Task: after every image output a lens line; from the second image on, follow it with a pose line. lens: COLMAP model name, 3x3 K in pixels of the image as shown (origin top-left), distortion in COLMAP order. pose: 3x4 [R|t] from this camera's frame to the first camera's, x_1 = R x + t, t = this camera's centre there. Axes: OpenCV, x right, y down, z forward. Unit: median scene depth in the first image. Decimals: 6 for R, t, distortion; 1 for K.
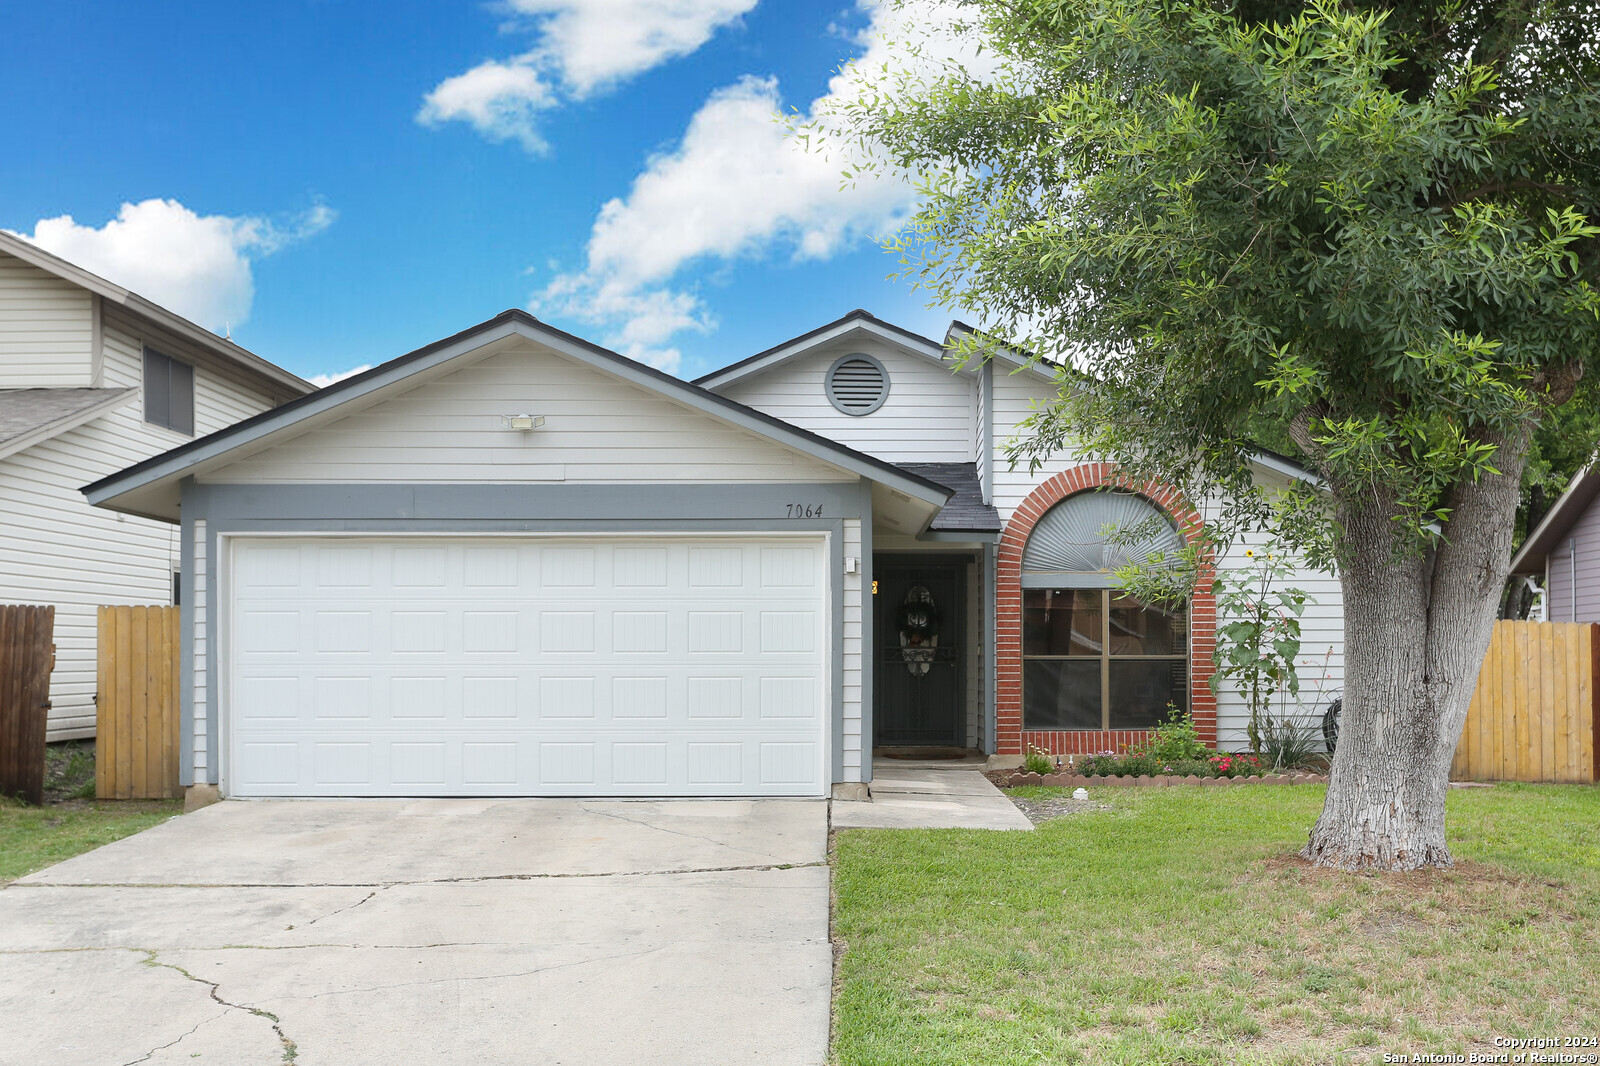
lens RADIAL K [[1615.0, 0, 800.0], [0, 1615.0, 533.0], [0, 0, 1]] dist [0.007269, 0.002541]
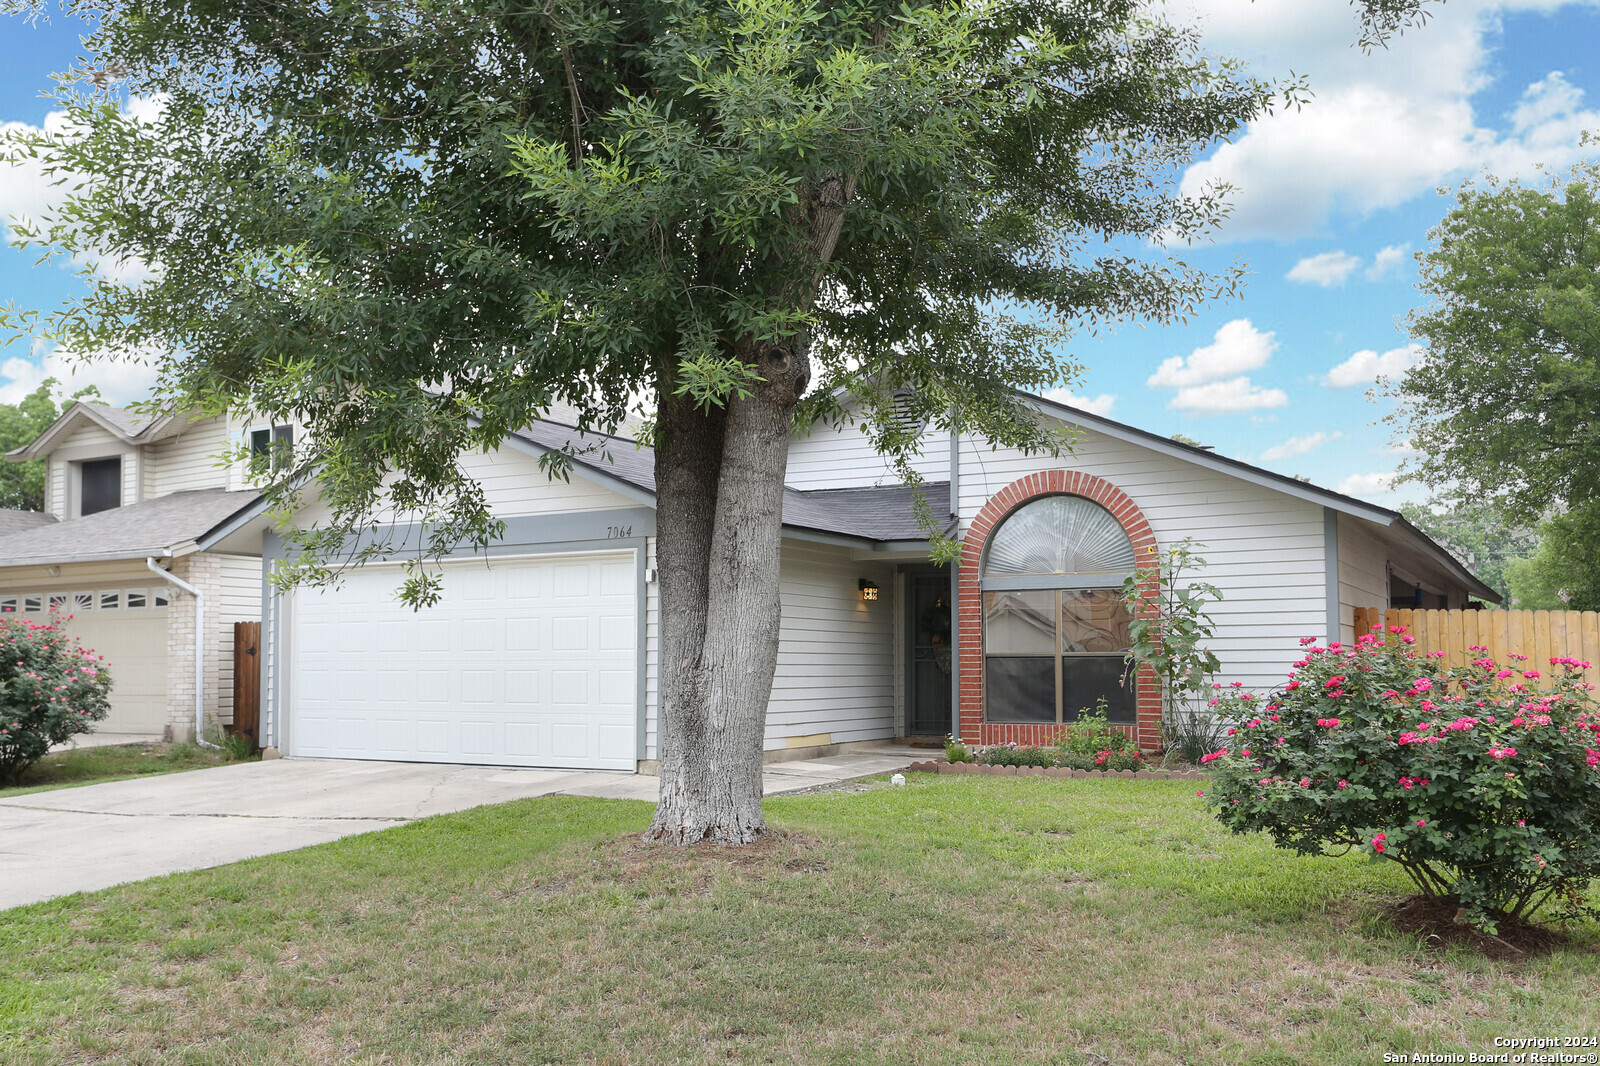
lens RADIAL K [[1387.7, 0, 800.0], [0, 1387.7, 533.0], [0, 0, 1]] dist [-0.008999, -0.003172]
pose [[0.878855, -0.047756, -0.474692, 0.477901], [0.039014, 0.998839, -0.028257, 0.016912], [0.475491, 0.006314, 0.879698, 0.123781]]
